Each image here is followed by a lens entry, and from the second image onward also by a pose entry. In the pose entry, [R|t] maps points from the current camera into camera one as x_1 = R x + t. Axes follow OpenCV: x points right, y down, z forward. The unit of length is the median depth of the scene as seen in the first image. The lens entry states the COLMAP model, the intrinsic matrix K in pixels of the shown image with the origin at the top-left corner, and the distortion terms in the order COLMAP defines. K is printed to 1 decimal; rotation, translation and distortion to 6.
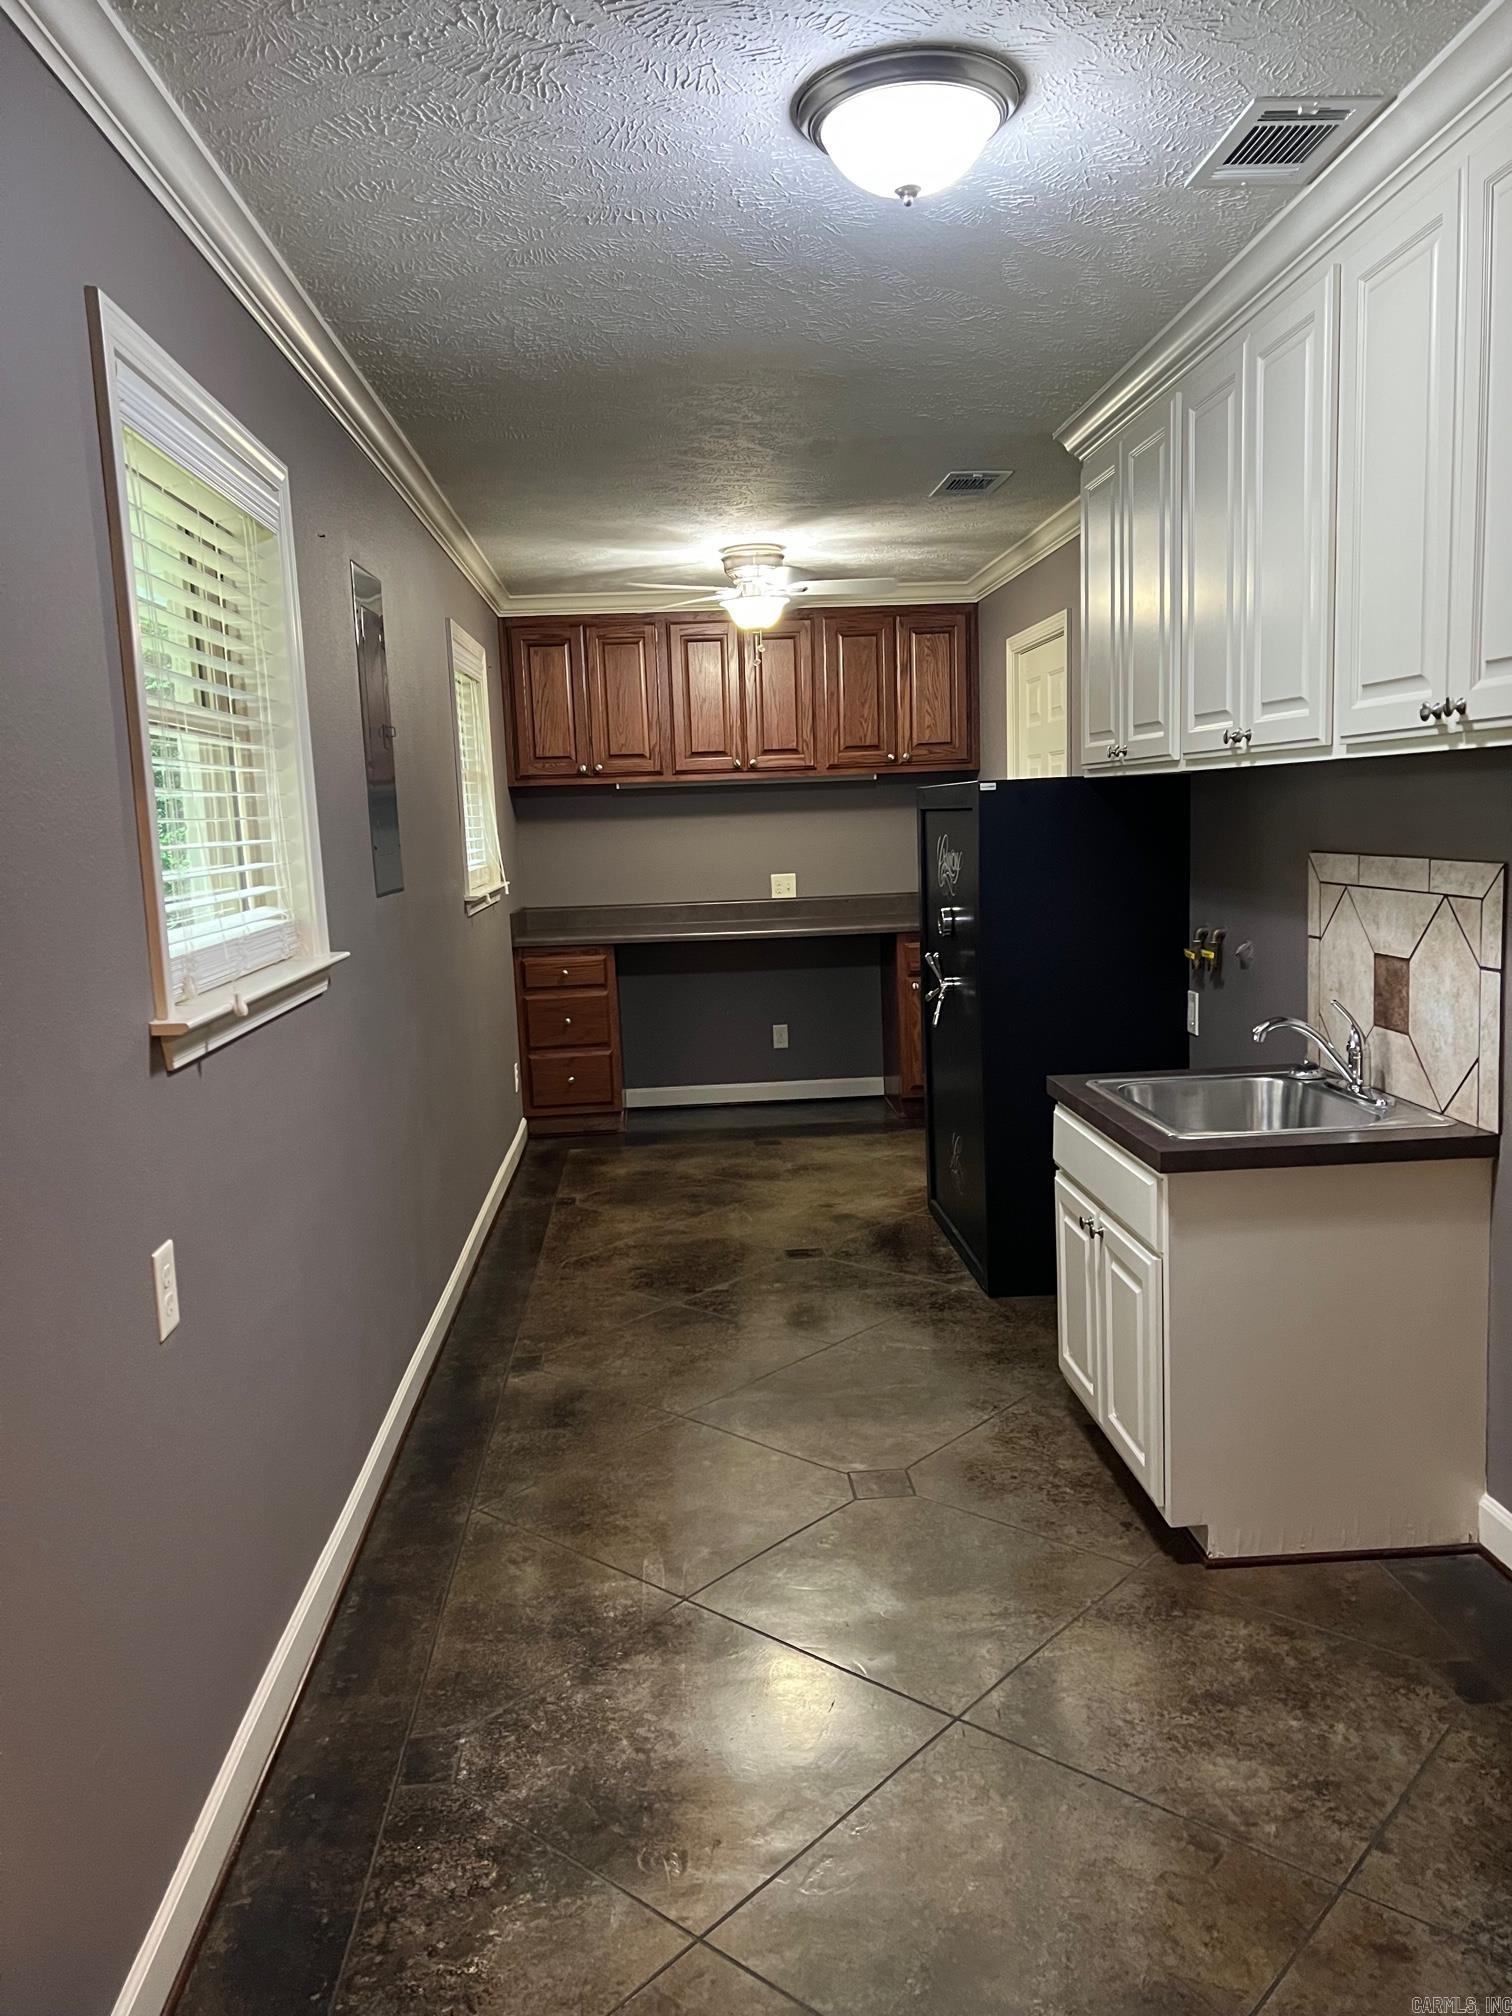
lens RADIAL K [[1503.4, 0, 755.1], [0, 1503.4, 1007.1], [0, 0, 1]] dist [0.035817, -0.033192]
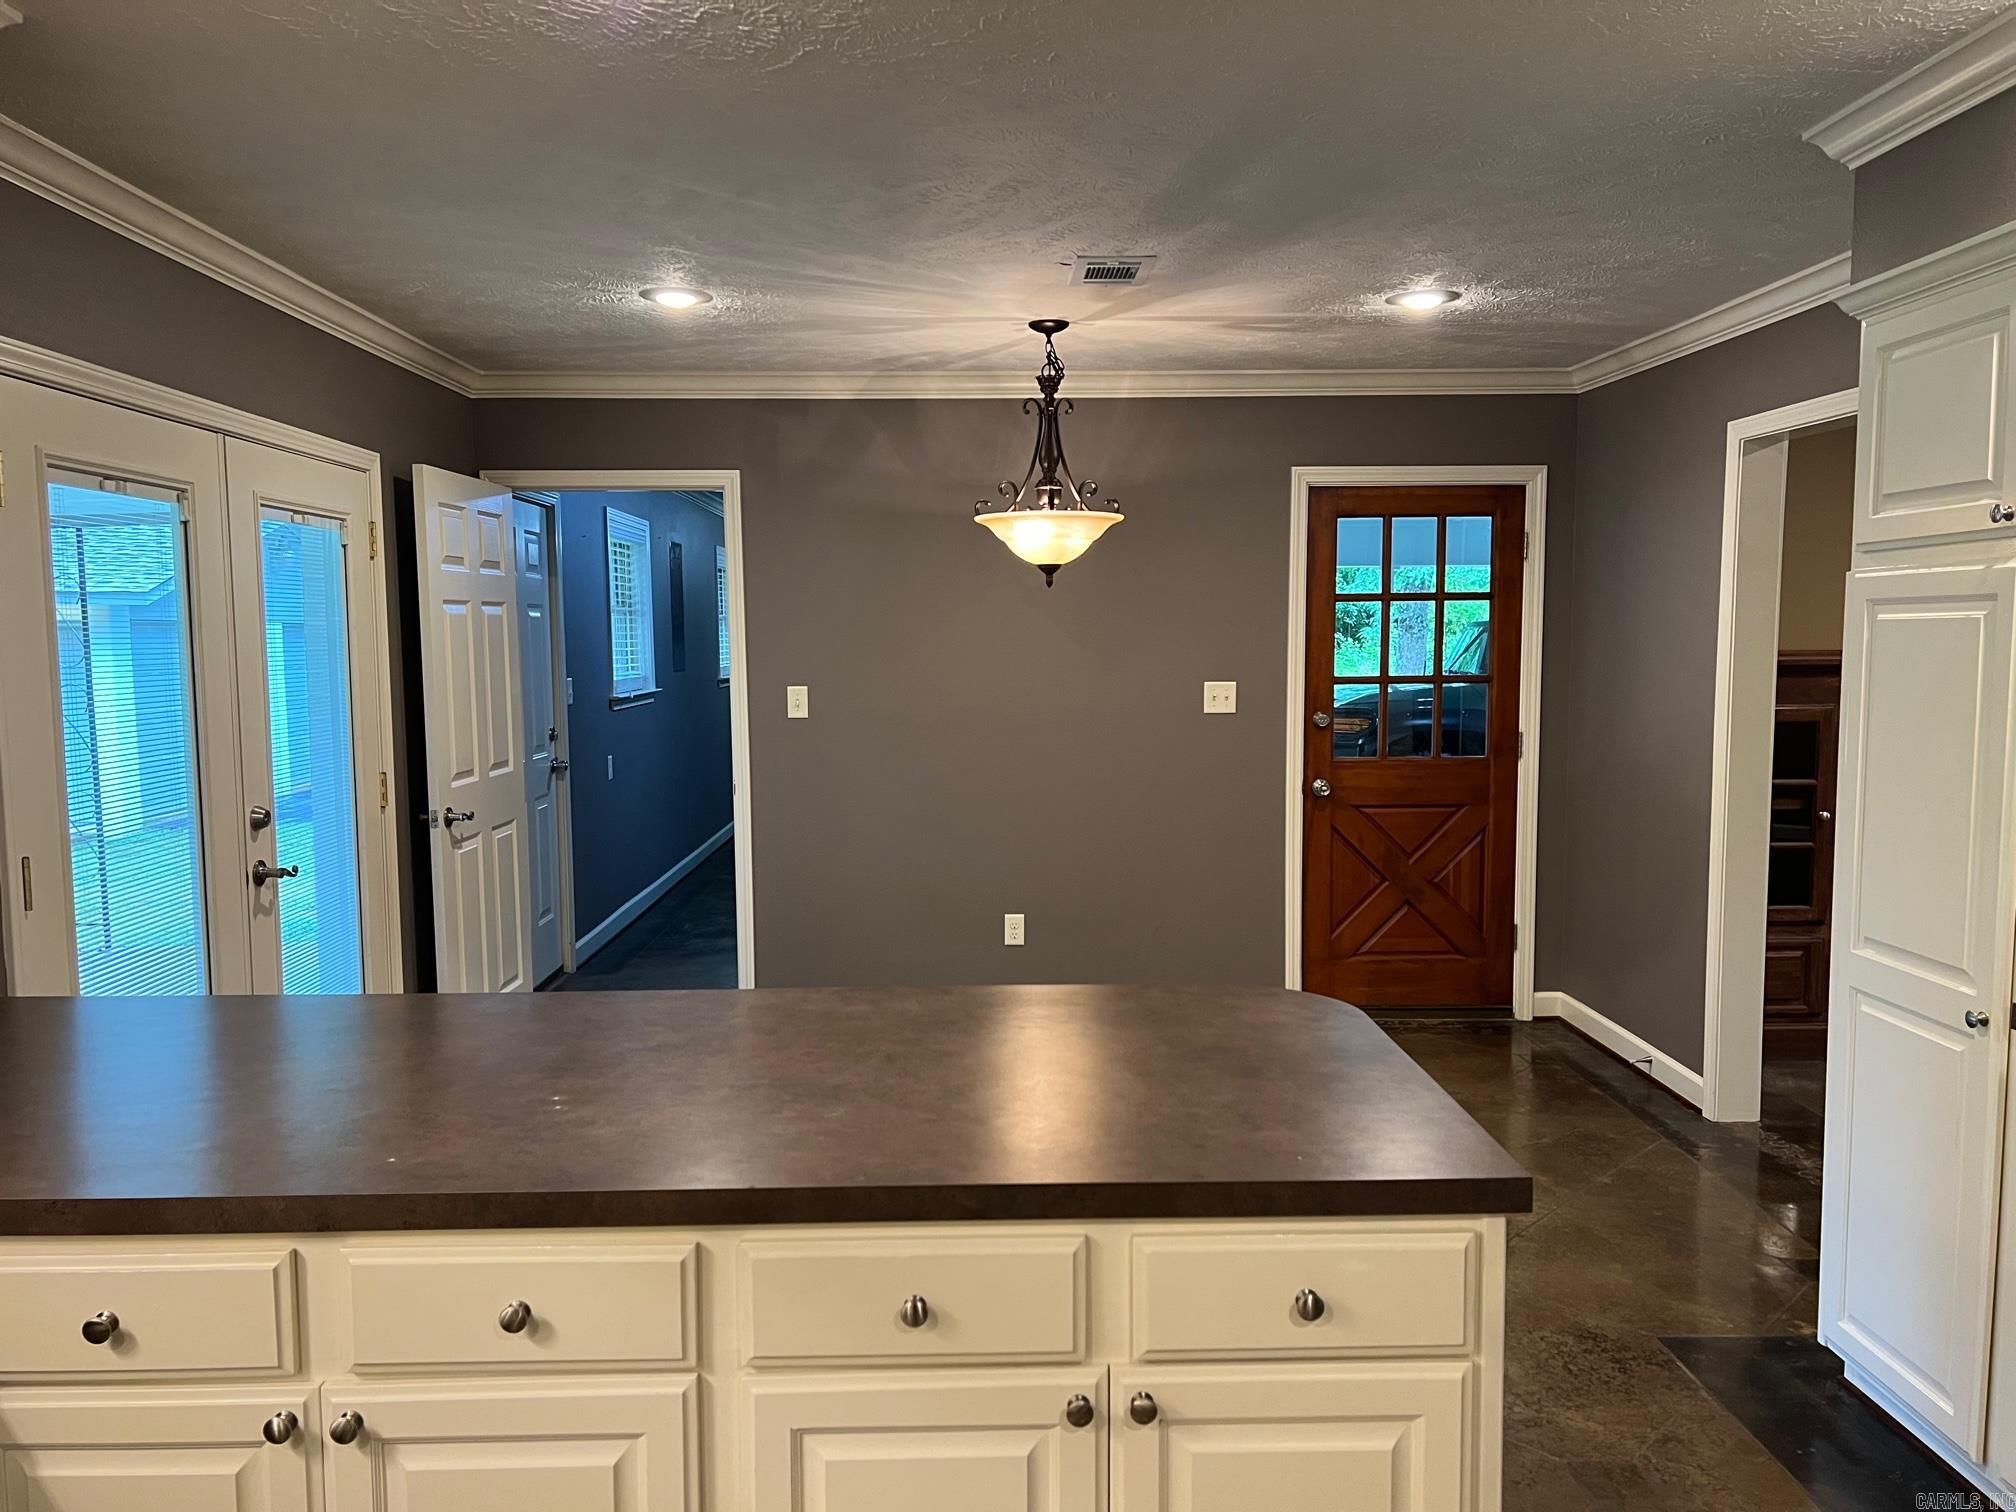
lens RADIAL K [[1503.4, 0, 1005.1], [0, 1503.4, 765.1], [0, 0, 1]] dist [0.035817, -0.033192]
pose [[0.998786, 0.037912, -0.031437, 0.499122], [-0.039092, 0.998520, -0.037820, 0.200774], [0.029957, 0.039003, 0.998790, -1.913941]]
